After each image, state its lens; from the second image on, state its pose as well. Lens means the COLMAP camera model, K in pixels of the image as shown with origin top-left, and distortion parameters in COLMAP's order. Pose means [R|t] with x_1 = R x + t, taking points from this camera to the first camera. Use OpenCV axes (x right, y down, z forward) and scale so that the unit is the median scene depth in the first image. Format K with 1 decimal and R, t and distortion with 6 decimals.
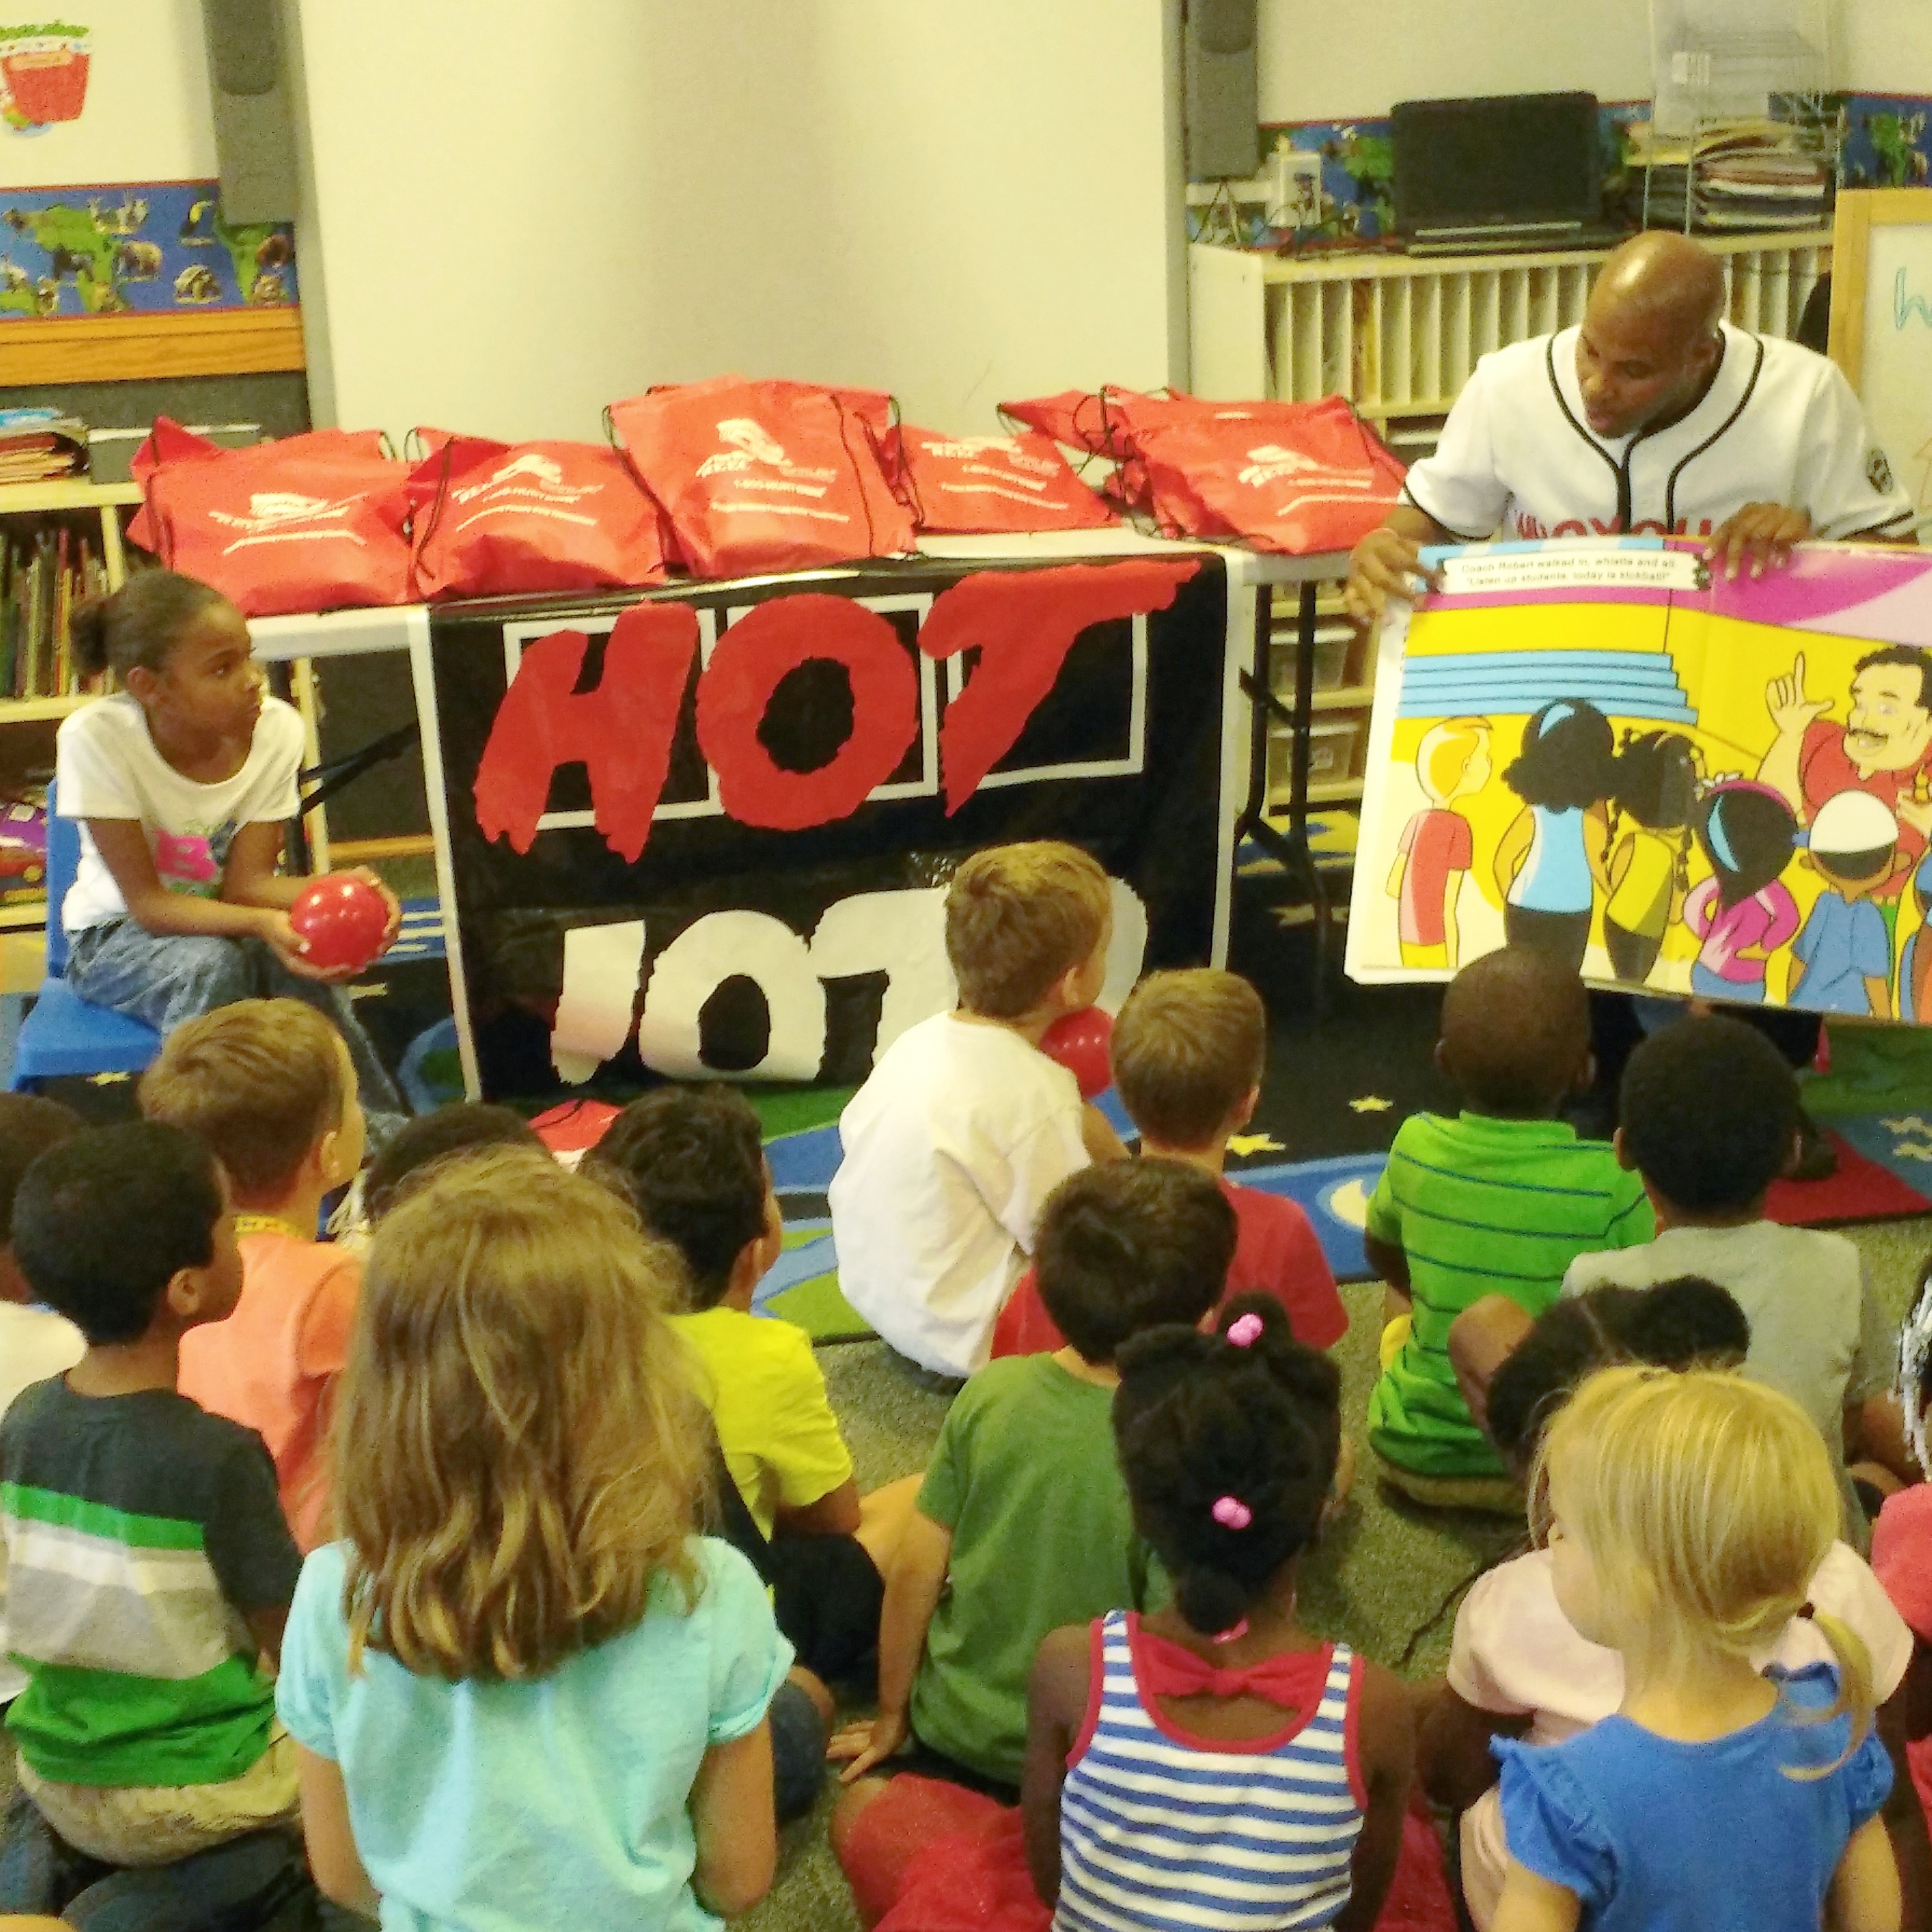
lens RADIAL K [[3680.3, 0, 983.8], [0, 3680.3, 1015.9], [0, 0, 1]] dist [0.119732, 0.000000]
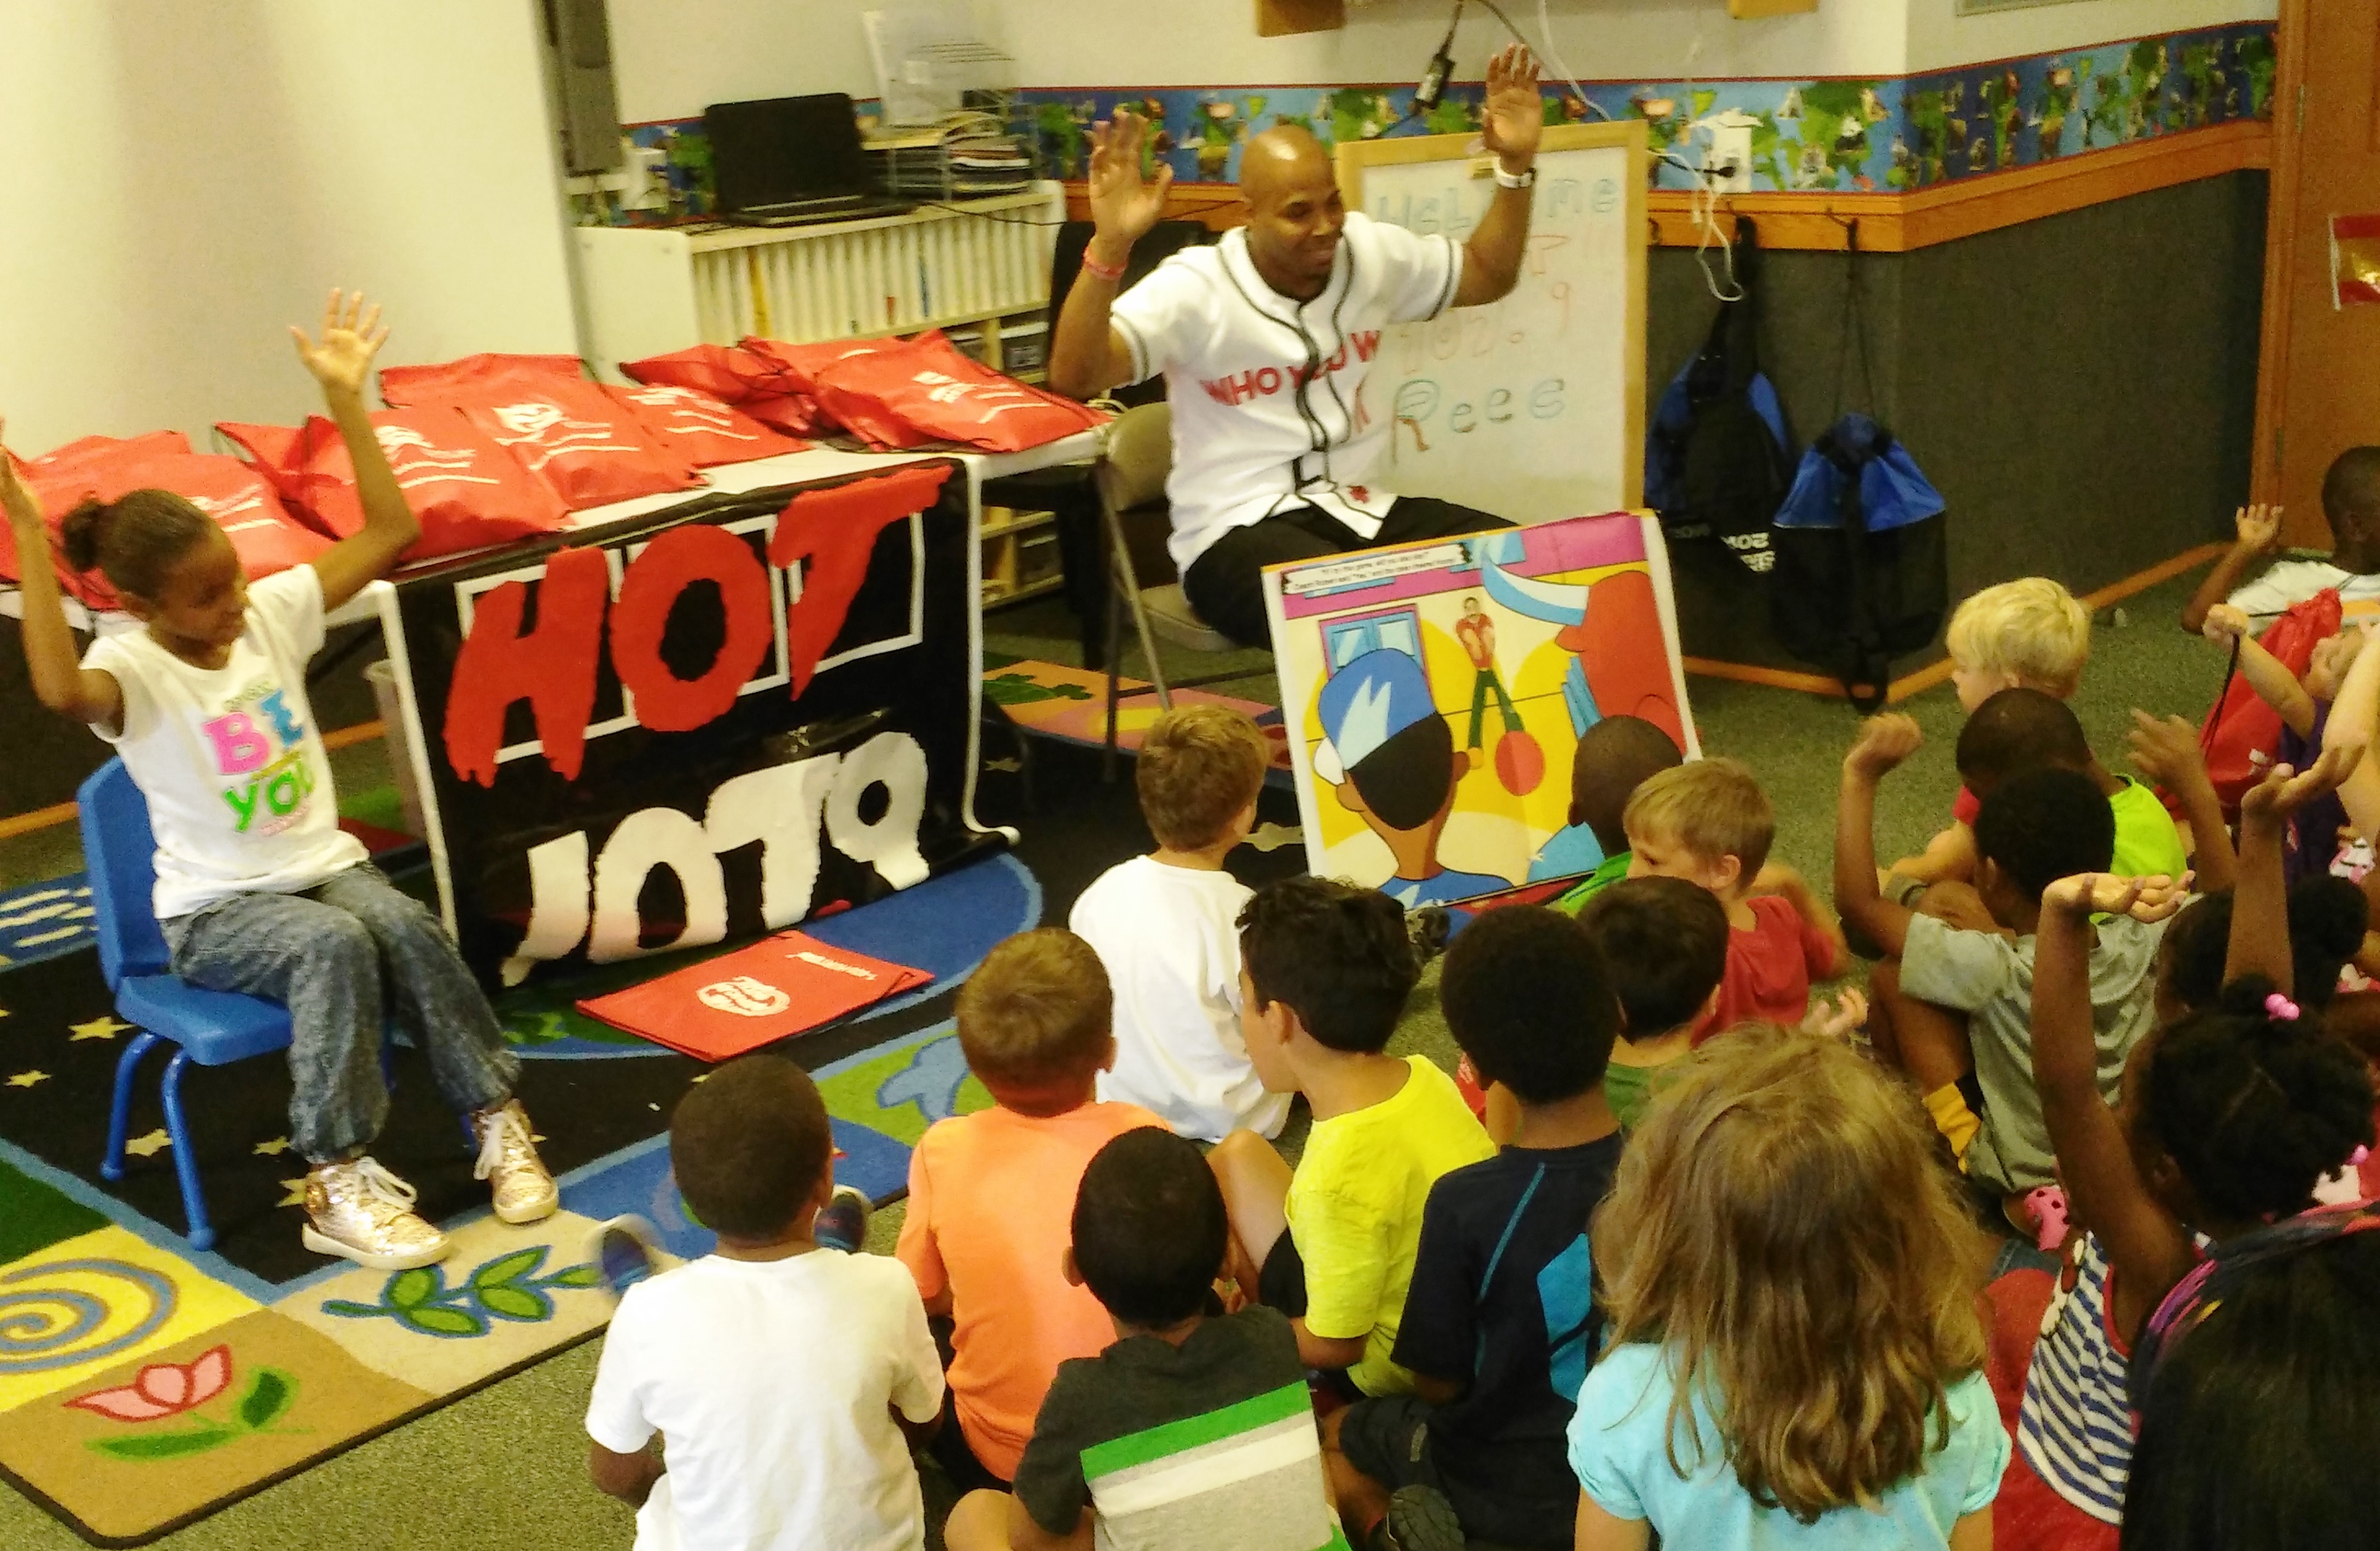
lens RADIAL K [[2810.3, 0, 1174.0], [0, 2810.3, 840.1], [0, 0, 1]] dist [0.127636, 0.000000]
pose [[0.839095, -0.175624, 0.514854, -0.370983], [0.175647, 0.983227, 0.049129, -0.032212], [-0.514847, 0.049209, 0.855869, 0.158941]]
